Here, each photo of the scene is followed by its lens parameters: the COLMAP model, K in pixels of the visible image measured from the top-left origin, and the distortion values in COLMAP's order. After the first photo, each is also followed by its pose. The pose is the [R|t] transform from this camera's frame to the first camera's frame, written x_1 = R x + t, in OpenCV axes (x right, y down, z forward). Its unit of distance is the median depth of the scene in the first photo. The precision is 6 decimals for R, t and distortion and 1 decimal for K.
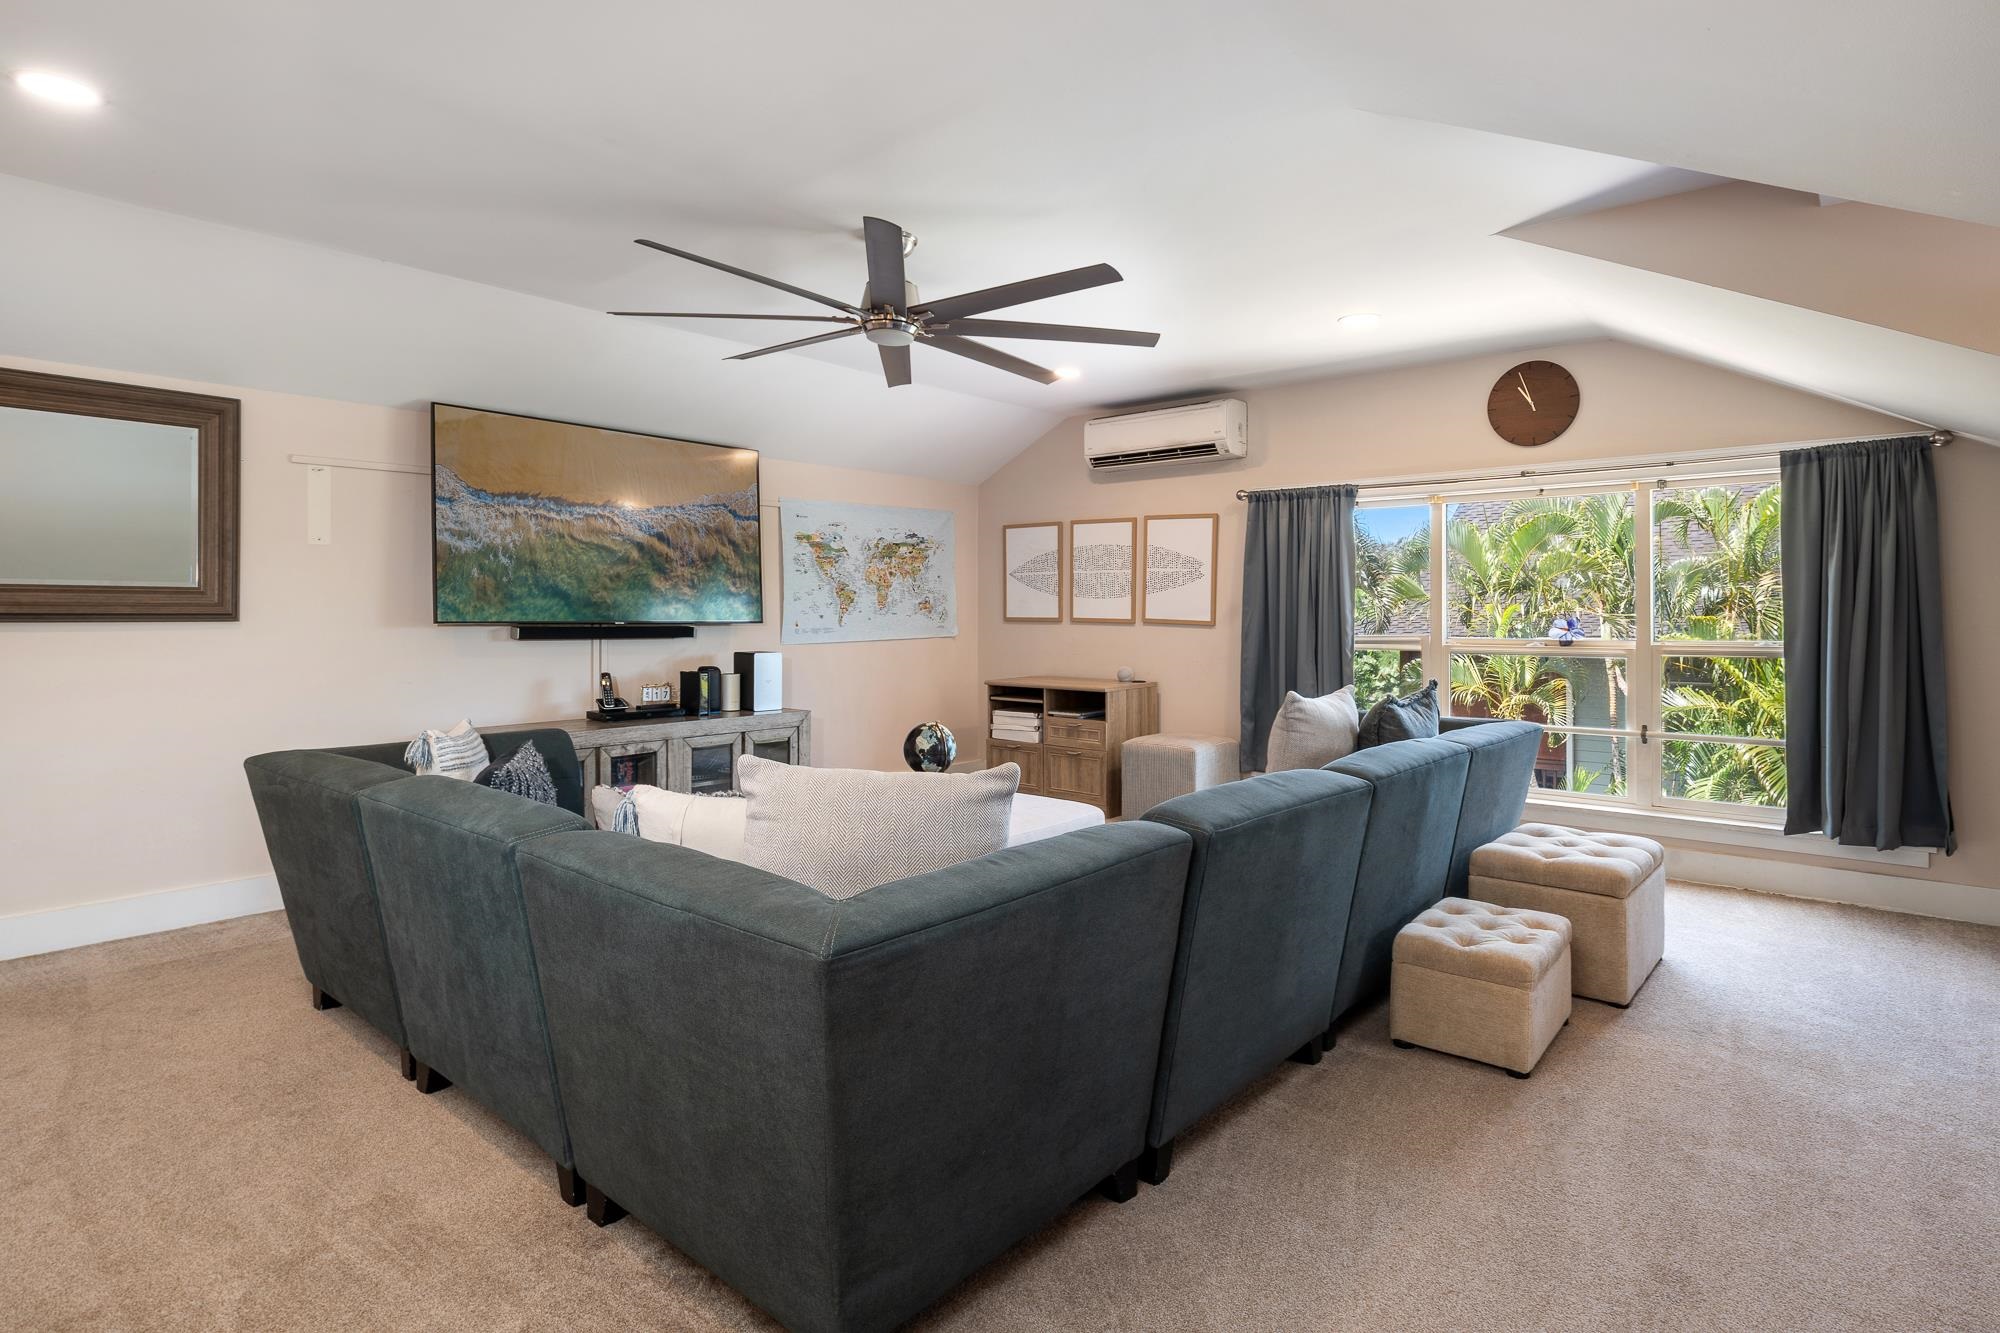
lens RADIAL K [[1014.0, 0, 1002.7], [0, 1014.0, 617.8], [0, 0, 1]] dist [-0.001331, -0.000228]
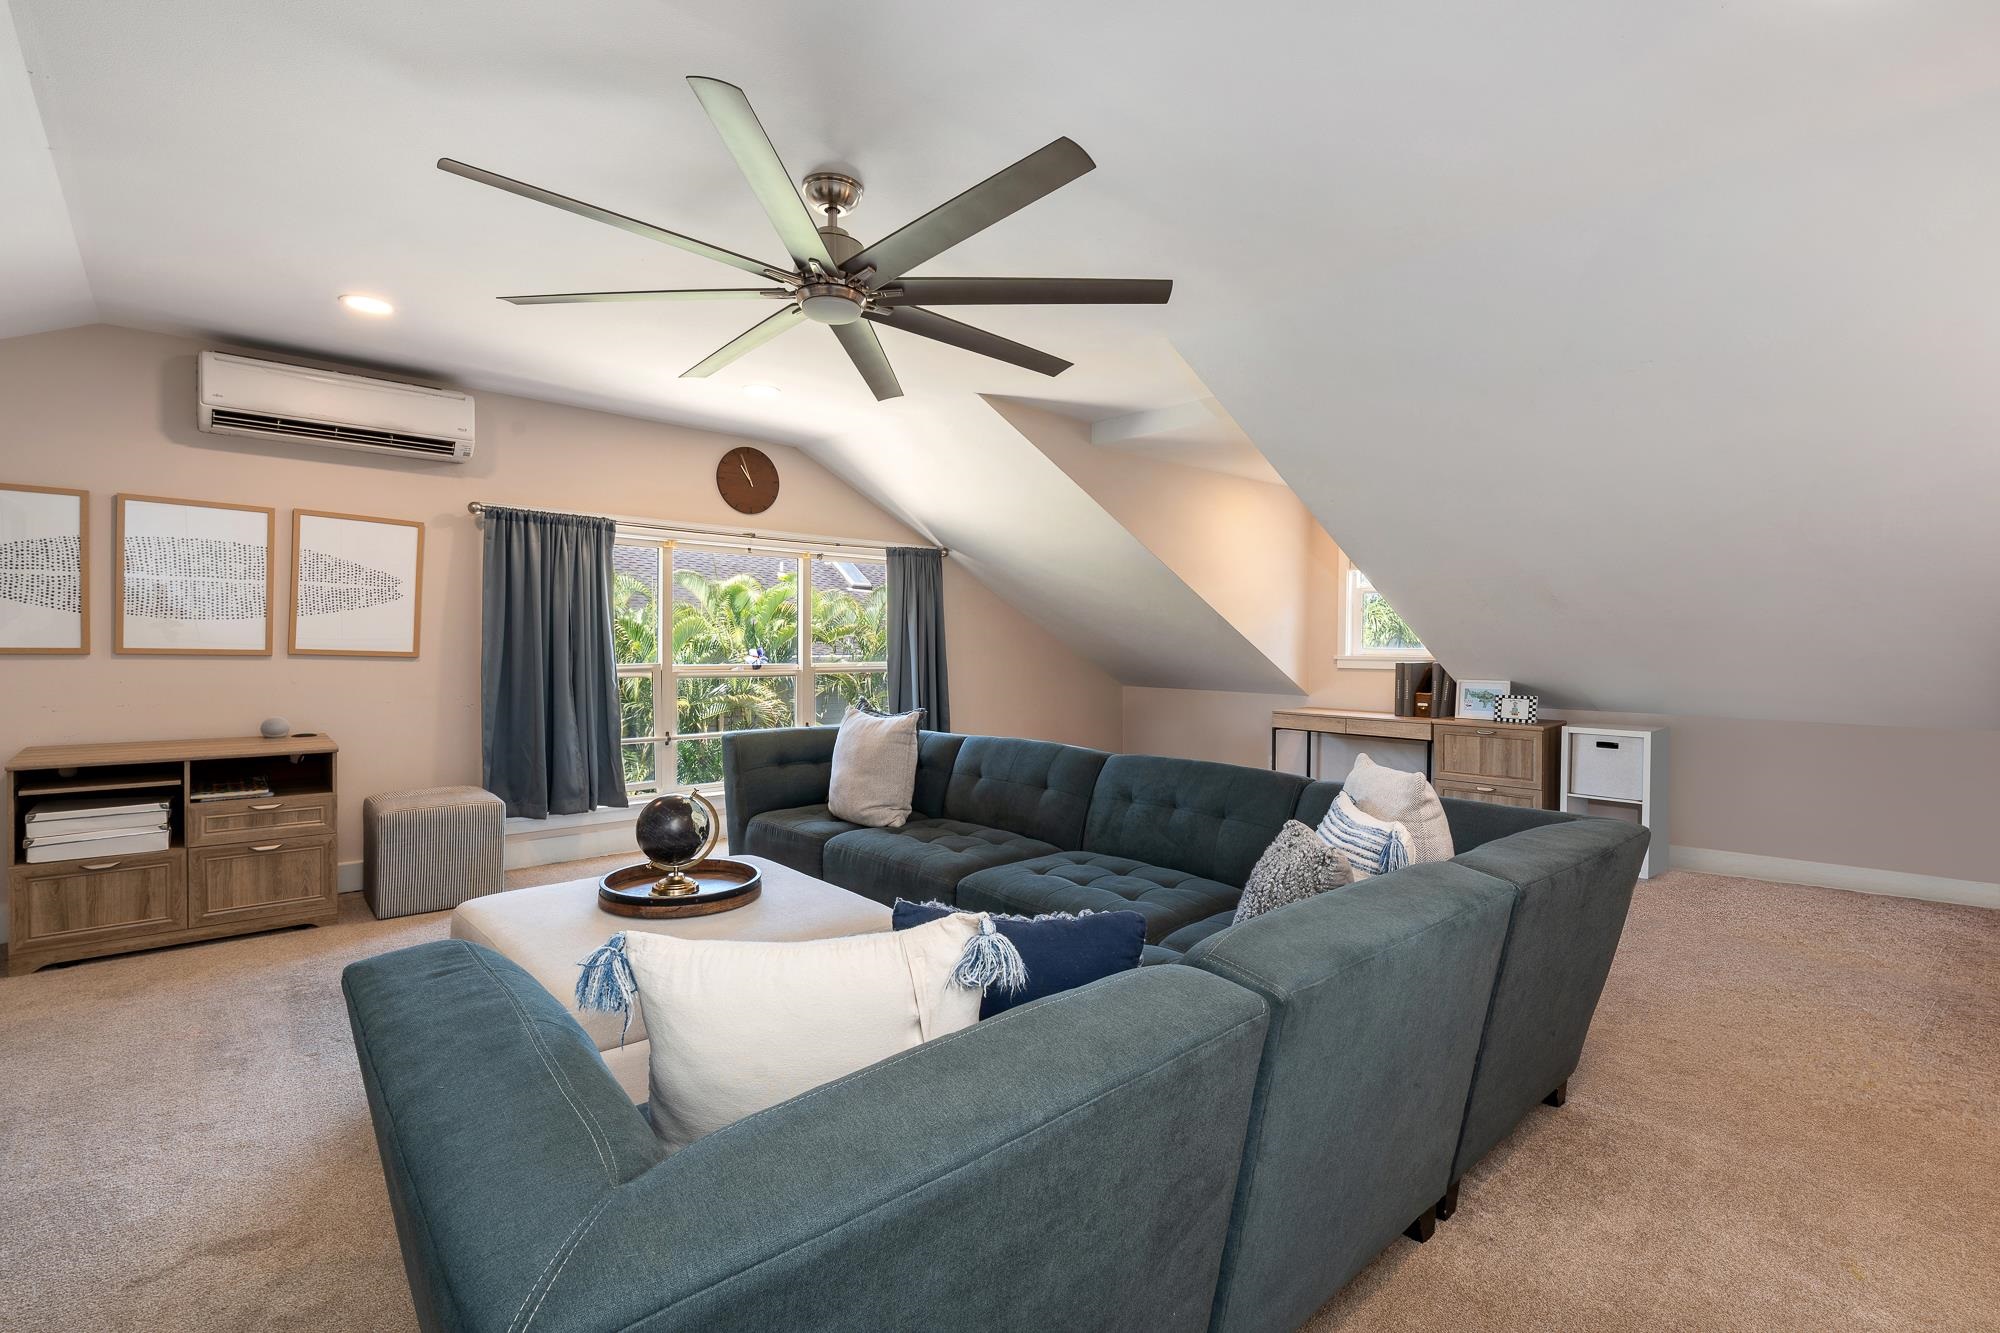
lens RADIAL K [[887.9, 0, 1000.0], [0, 887.9, 666.5], [0, 0, 1]] dist [-0.000245, -0.000046]
pose [[0.144729, -0.026472, 0.989117, -0.438824], [-0.006265, 0.999597, 0.027669, -0.007996], [-0.989452, -0.010202, 0.144505, 0.419696]]
